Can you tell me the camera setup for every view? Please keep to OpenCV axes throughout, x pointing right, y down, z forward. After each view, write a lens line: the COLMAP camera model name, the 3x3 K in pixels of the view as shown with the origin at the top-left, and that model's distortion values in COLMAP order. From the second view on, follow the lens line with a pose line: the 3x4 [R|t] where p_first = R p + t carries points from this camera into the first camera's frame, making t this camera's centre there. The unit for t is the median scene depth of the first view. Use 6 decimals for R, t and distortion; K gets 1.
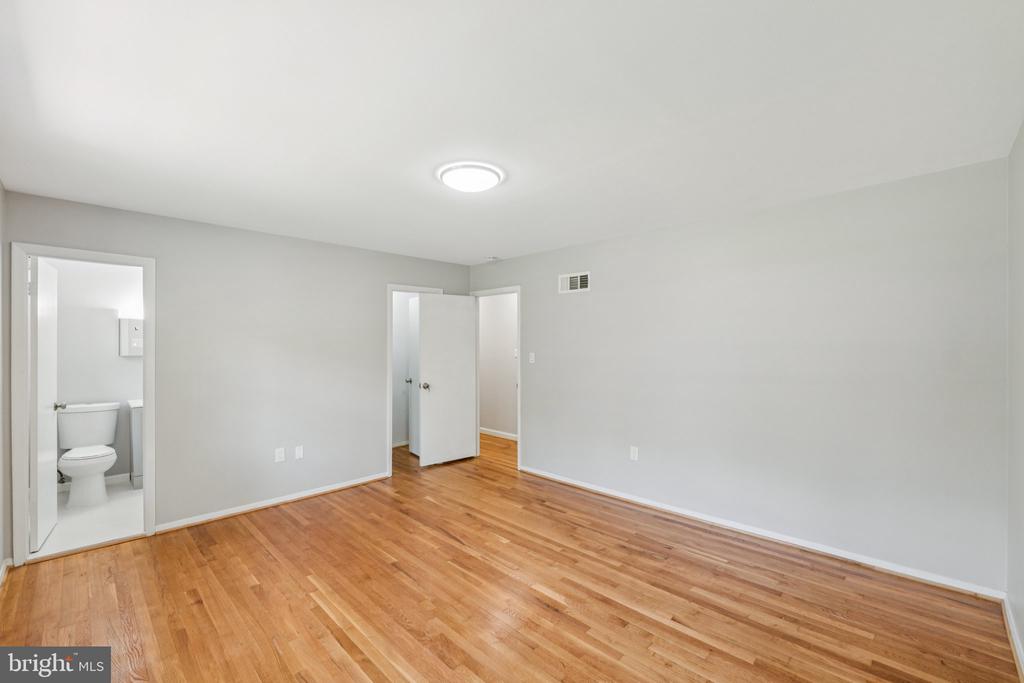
lens RADIAL K [[432.9, 0, 512.1], [0, 432.9, 344.8], [0, 0, 1]] dist [-0.010355, 0.000537]
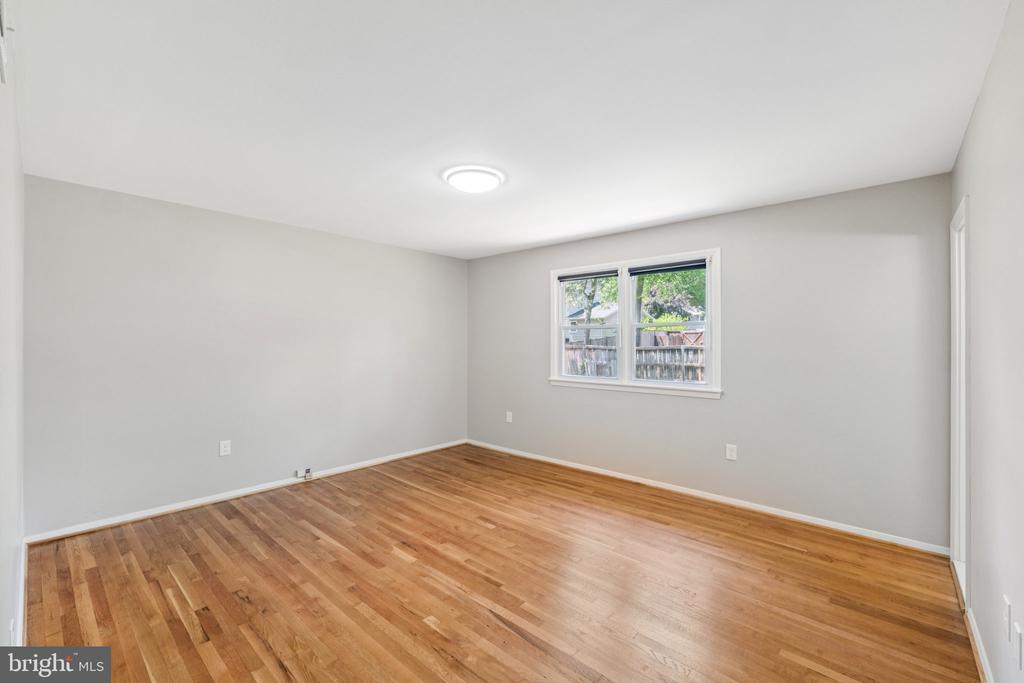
lens RADIAL K [[432.9, 0, 511.2], [0, 432.9, 342.4], [0, 0, 1]] dist [-0.010355, 0.000537]
pose [[-0.998872, -0.001568, -0.047454, -0.121494], [-0.001558, 0.999999, -0.000252, 0.027301], [0.047454, -0.000177, -0.998873, 1.861639]]
